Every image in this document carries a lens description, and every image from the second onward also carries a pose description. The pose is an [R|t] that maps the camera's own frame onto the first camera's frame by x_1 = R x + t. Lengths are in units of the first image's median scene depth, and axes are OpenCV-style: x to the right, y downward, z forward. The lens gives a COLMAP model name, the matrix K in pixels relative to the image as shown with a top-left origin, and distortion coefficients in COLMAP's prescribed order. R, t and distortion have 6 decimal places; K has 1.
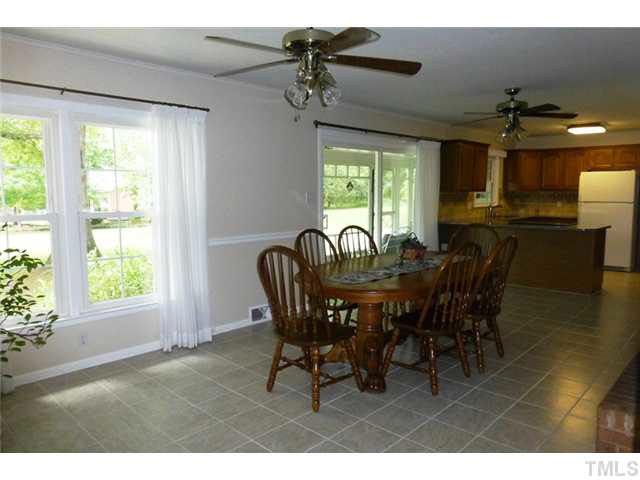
lens RADIAL K [[479.7, 0, 320.8], [0, 479.7, 248.4], [0, 0, 1]] dist [-0.003033, -0.001090]
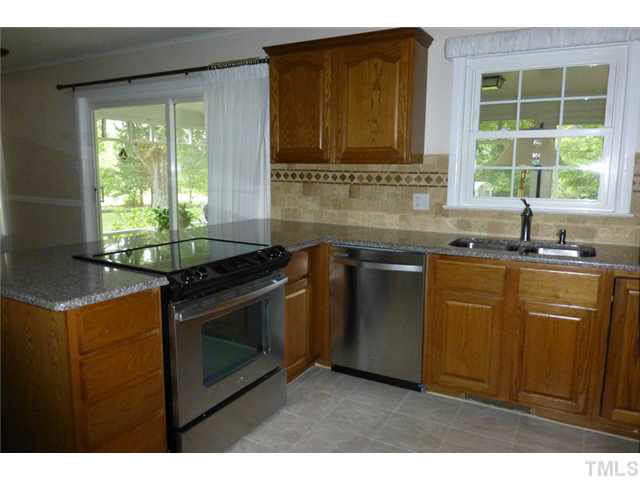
lens RADIAL K [[496.1, 0, 320.0], [0, 496.1, 240.0], [0, 0, 1]] dist [0.045210, -0.000299]
pose [[0.213329, 0.154990, -0.964608, 0.702132], [-0.119687, 0.984045, 0.131644, -0.102463], [0.969622, 0.087367, 0.228476, 0.845687]]
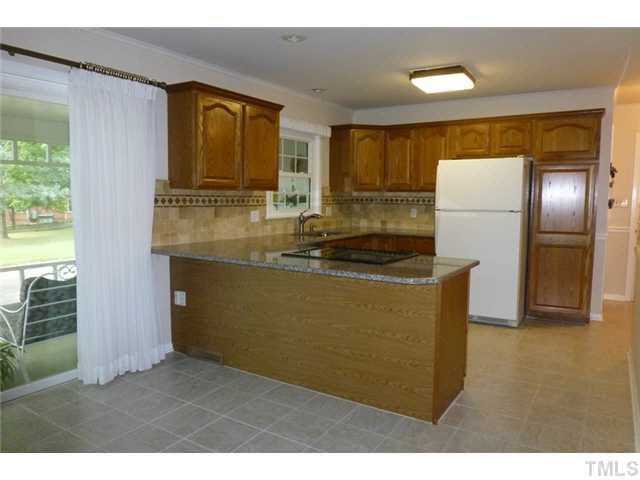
lens RADIAL K [[466.0, 0, 320.0], [0, 466.0, 240.0], [0, 0, 1]] dist [0.041188, -0.000069]
pose [[0.985821, -0.001314, 0.167792, 0.298458], [0.003996, 0.999870, -0.015647, -0.051729], [-0.167750, 0.016095, 0.985698, 0.452421]]
